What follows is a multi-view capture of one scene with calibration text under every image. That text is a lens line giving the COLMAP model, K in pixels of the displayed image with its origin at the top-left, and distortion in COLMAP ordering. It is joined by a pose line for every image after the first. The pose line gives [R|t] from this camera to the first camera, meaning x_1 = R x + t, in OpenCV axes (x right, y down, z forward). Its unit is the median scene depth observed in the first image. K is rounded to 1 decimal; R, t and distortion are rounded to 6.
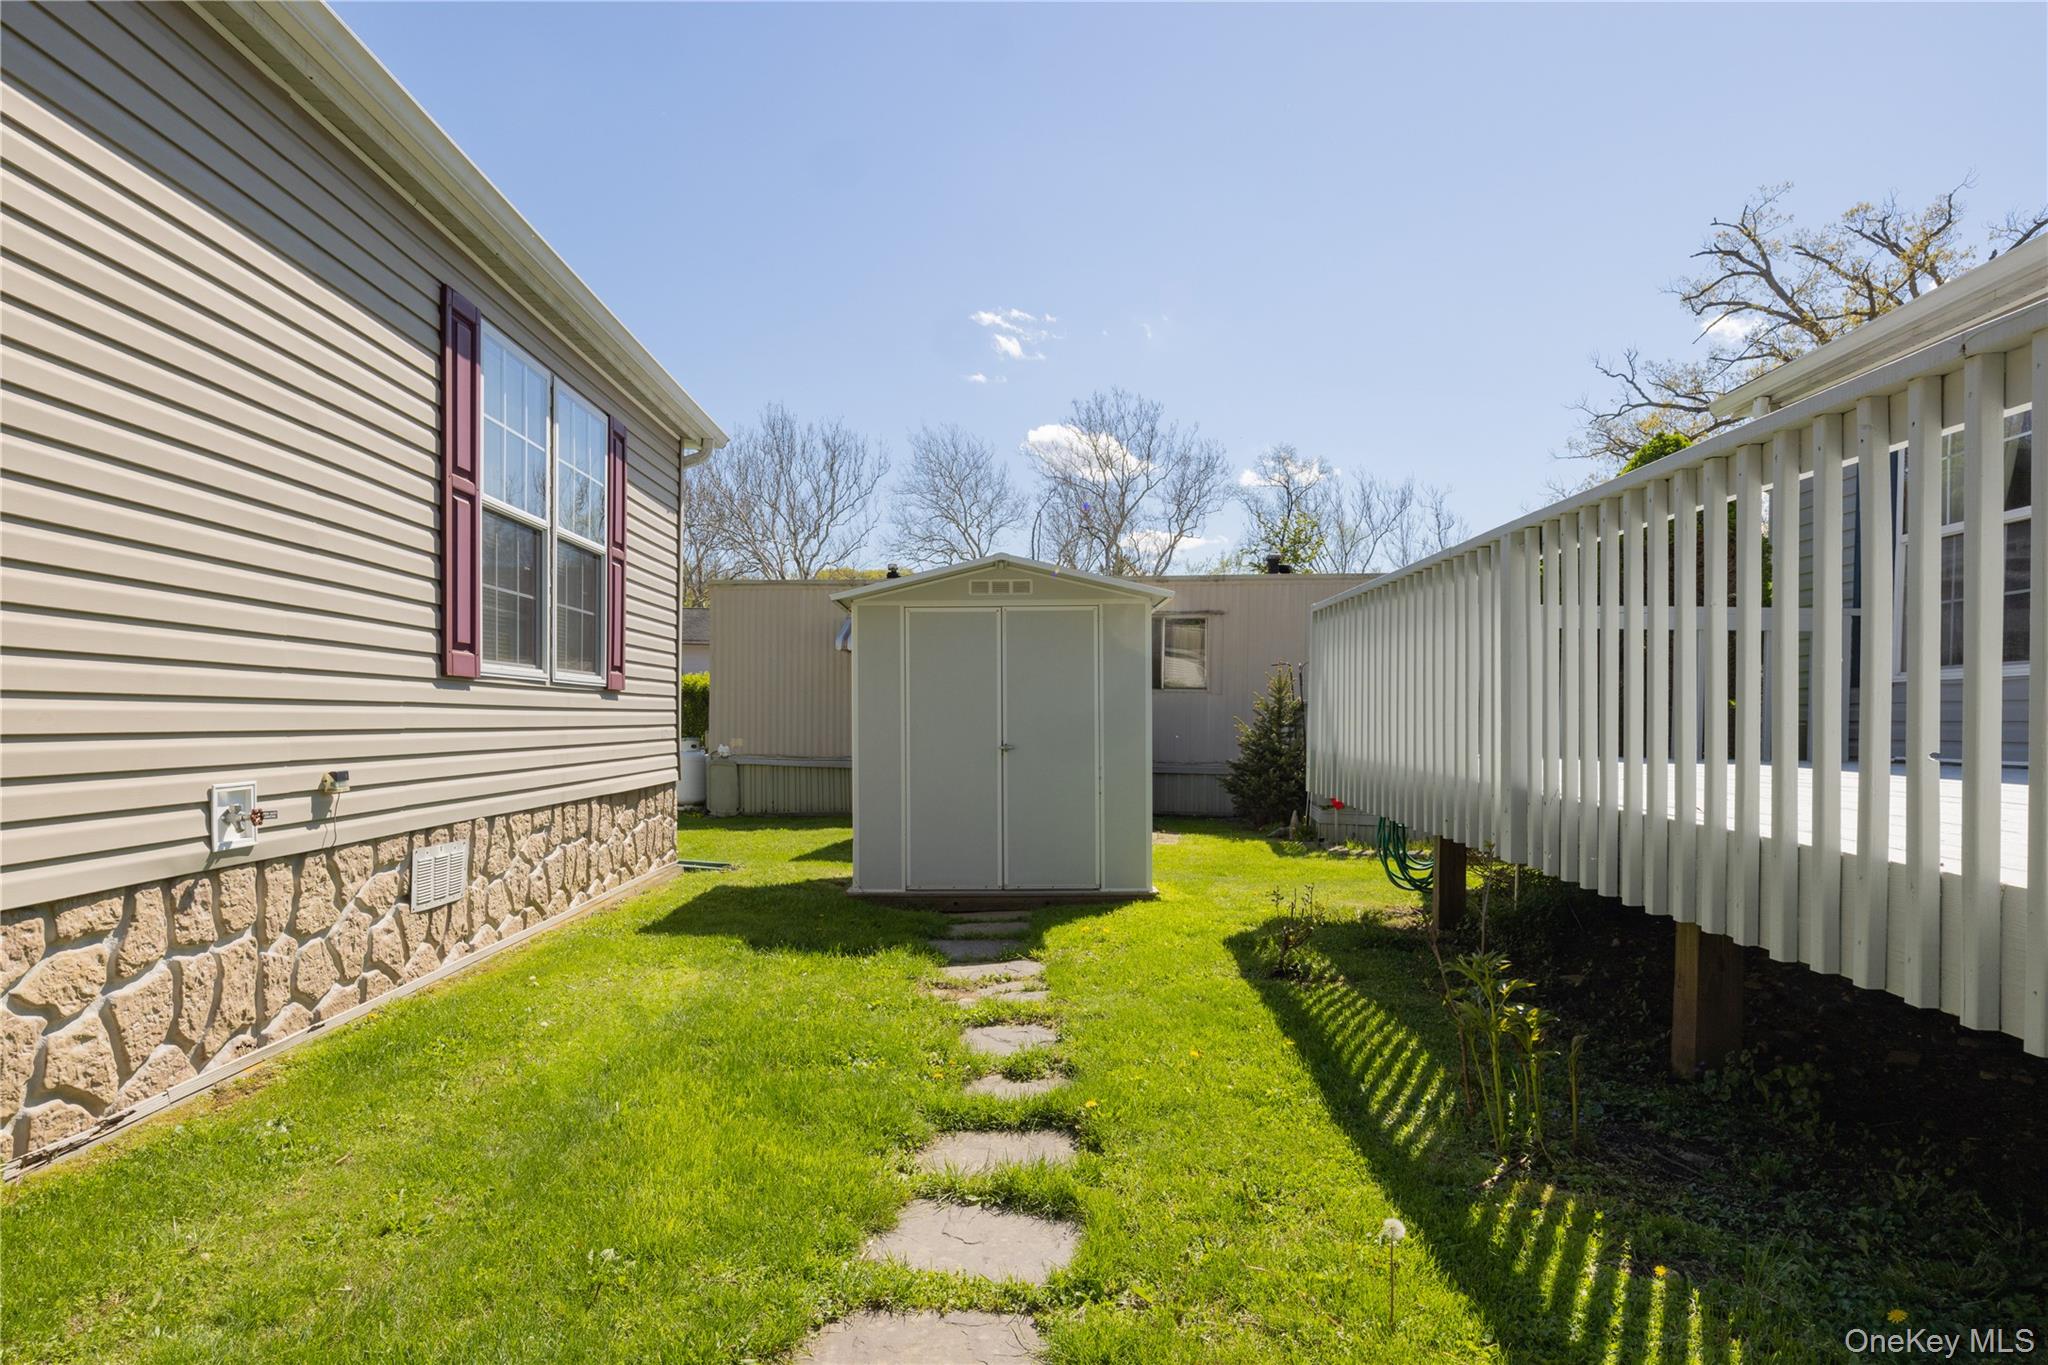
lens RADIAL K [[1162.7, 0, 996.1], [0, 1162.7, 737.9], [0, 0, 1]] dist [0.000975, -0.000917]
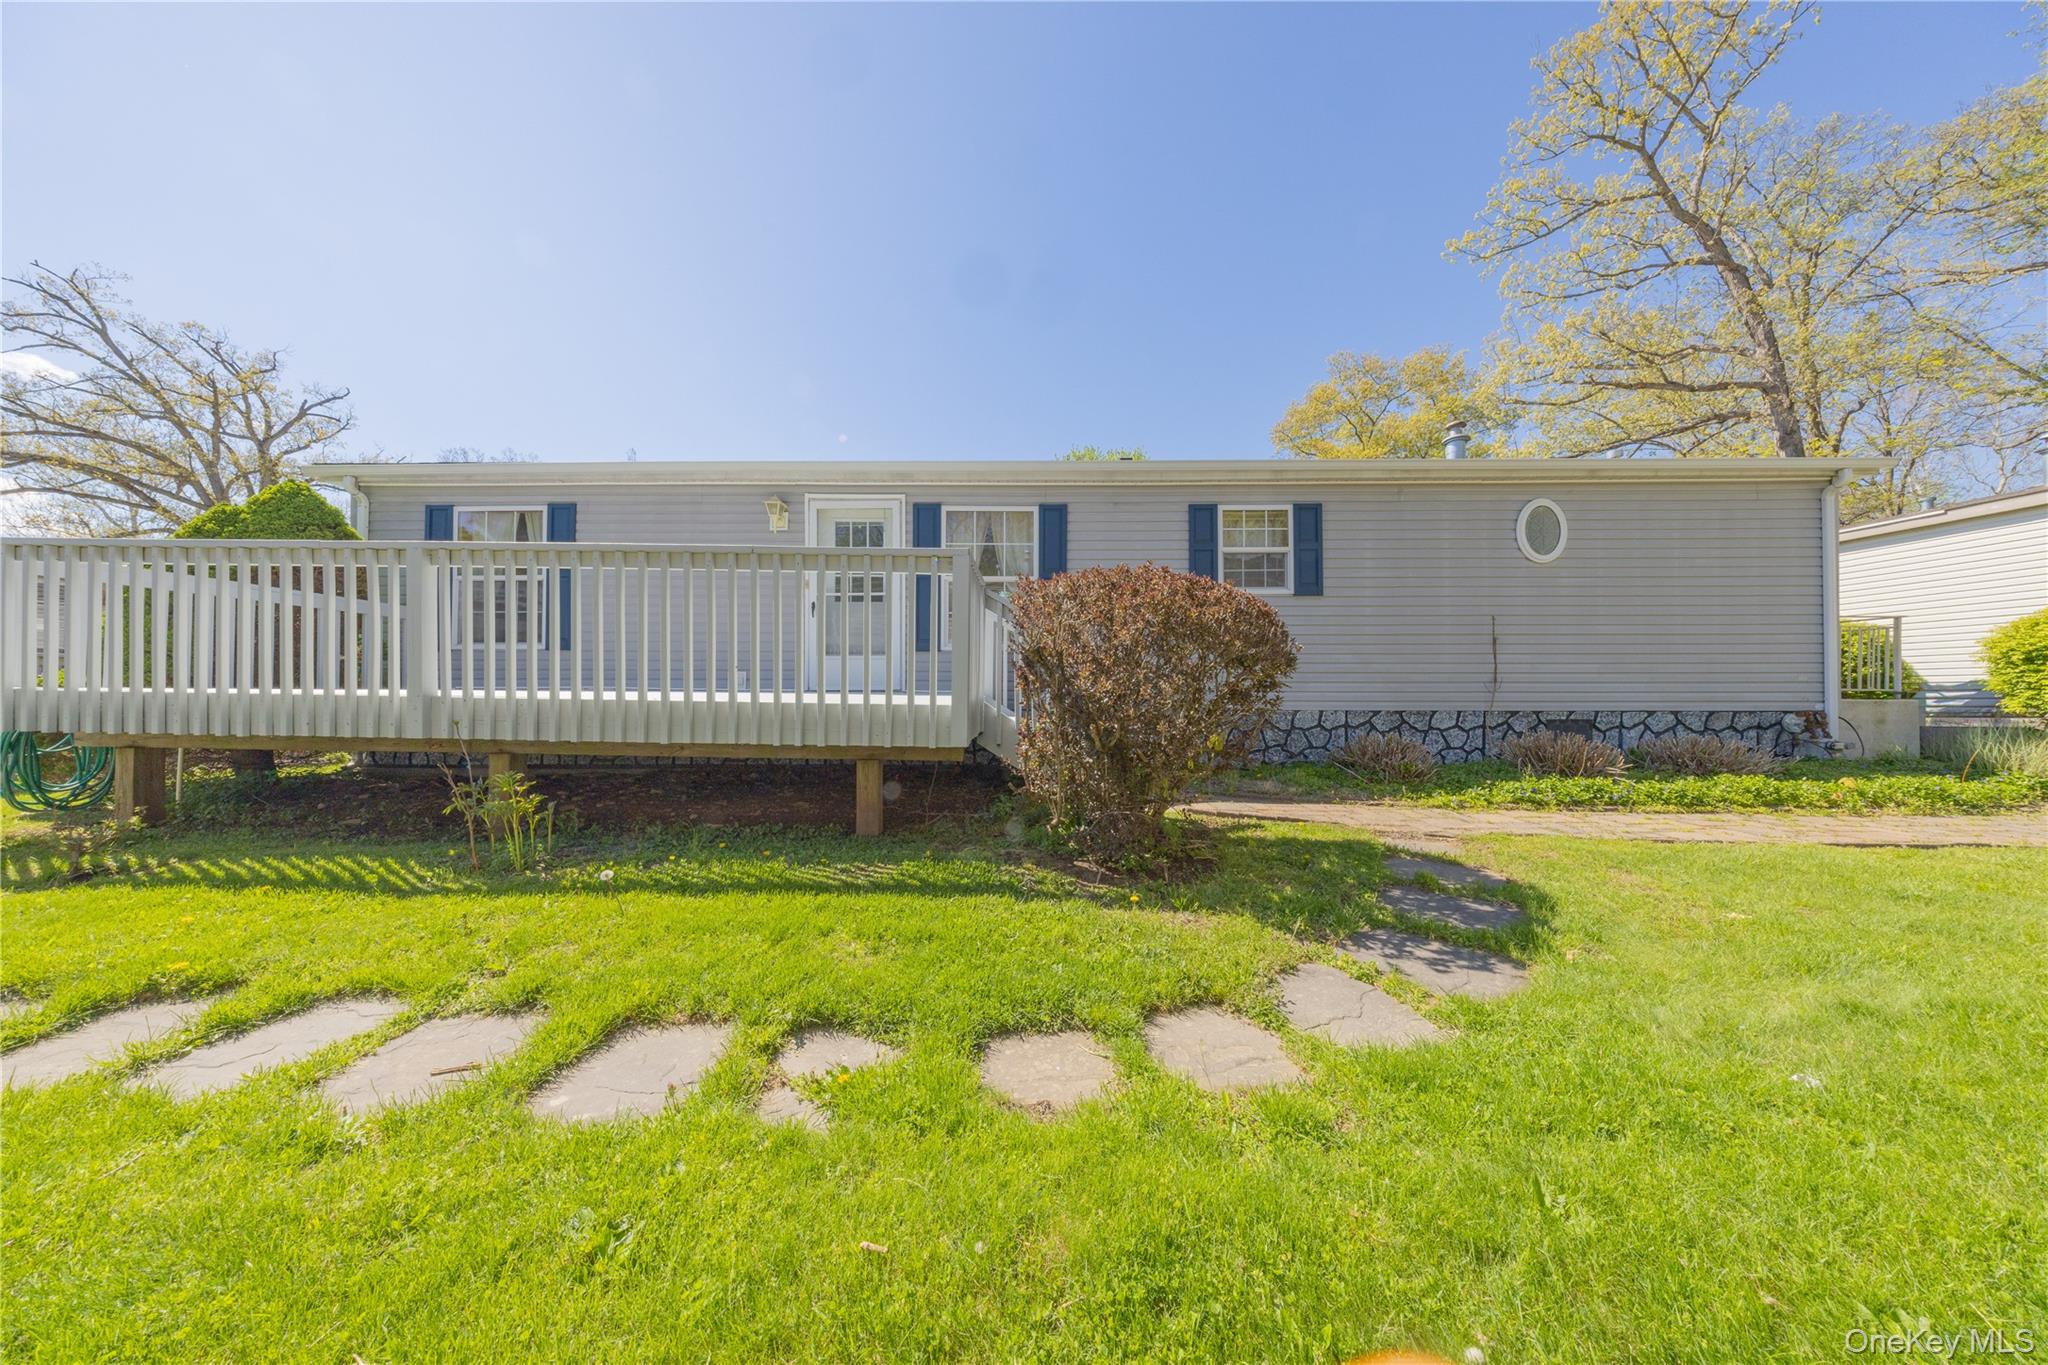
lens RADIAL K [[939.5, 0, 1021.8], [0, 939.5, 692.1], [0, 0, 1]] dist [-0.001373, -0.000192]
pose [[-0.162186, 0.016858, 0.986616, -0.541984], [0.019969, 0.999705, -0.013799, 0.037616], [-0.986558, 0.017464, -0.162475, 0.169682]]
